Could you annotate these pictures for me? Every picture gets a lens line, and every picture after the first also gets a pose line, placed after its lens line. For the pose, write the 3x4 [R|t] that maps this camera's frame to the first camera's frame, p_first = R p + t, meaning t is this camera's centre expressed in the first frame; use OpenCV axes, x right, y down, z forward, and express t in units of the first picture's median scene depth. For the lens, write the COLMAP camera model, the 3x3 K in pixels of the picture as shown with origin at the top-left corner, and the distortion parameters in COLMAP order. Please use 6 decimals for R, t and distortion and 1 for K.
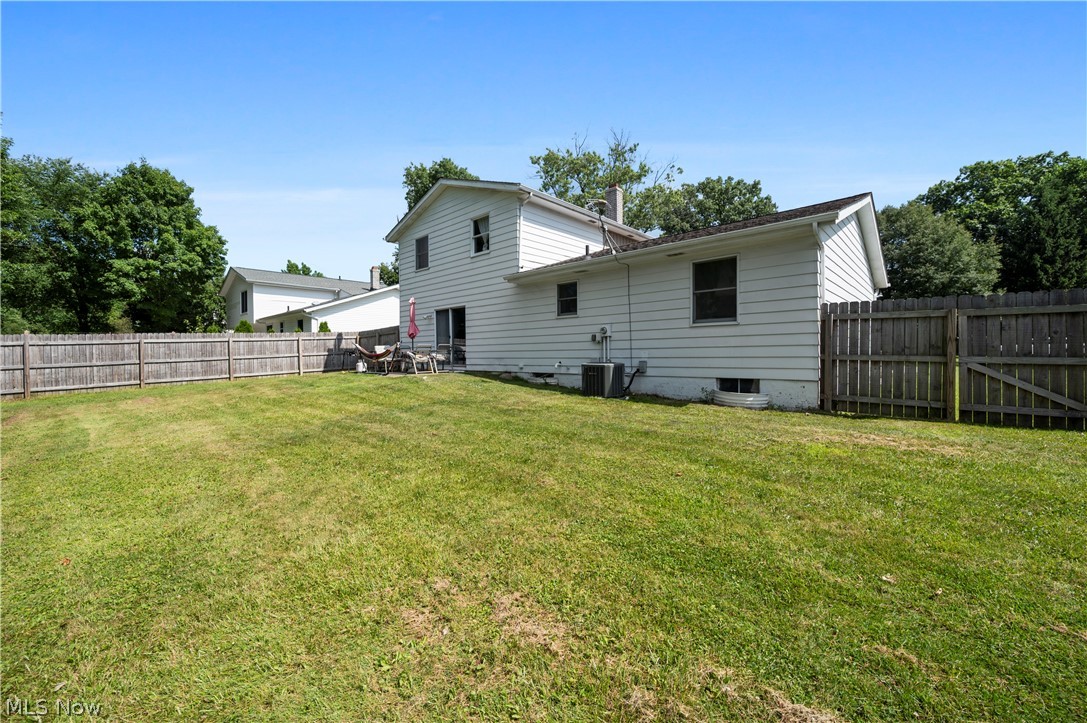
lens RADIAL K [[424.0, 0, 540.4], [0, 424.0, 359.4], [0, 0, 1]] dist [-0.000097, 0.000029]
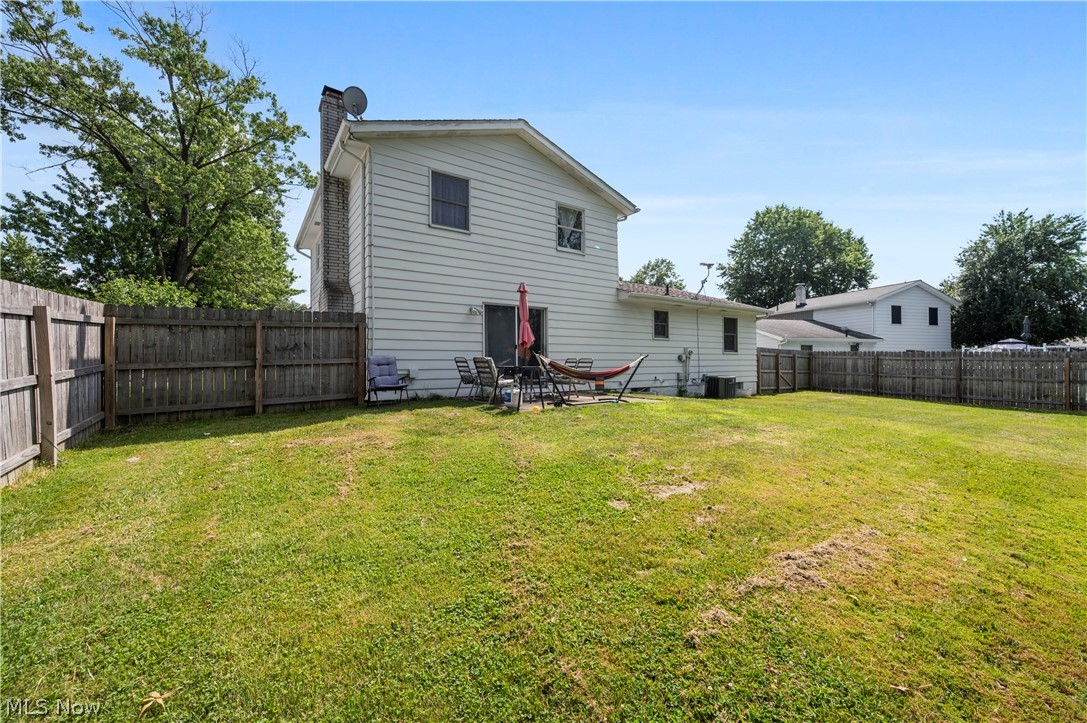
lens RADIAL K [[424.0, 0, 543.1], [0, 424.0, 360.3], [0, 0, 1]] dist [-0.000097, 0.000029]
pose [[0.215421, 0.014407, 0.976415, -1.180295], [0.012979, 0.999761, -0.017615, -0.023241], [-0.976435, 0.016468, 0.215182, 1.069420]]
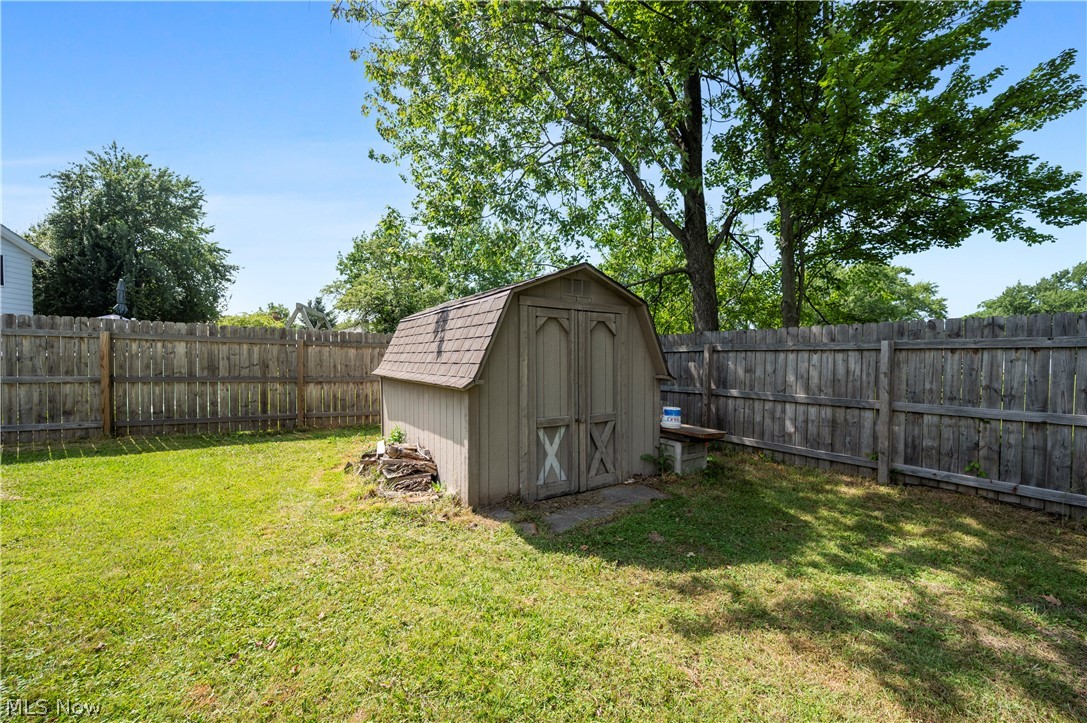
lens RADIAL K [[424.0, 0, 537.0], [0, 424.0, 361.1], [0, 0, 1]] dist [-0.000097, 0.000029]
pose [[-0.966269, 0.004939, 0.257489, -0.410591], [0.011146, 0.999681, 0.022650, 0.002514], [-0.257295, 0.024756, -0.966016, 0.290515]]
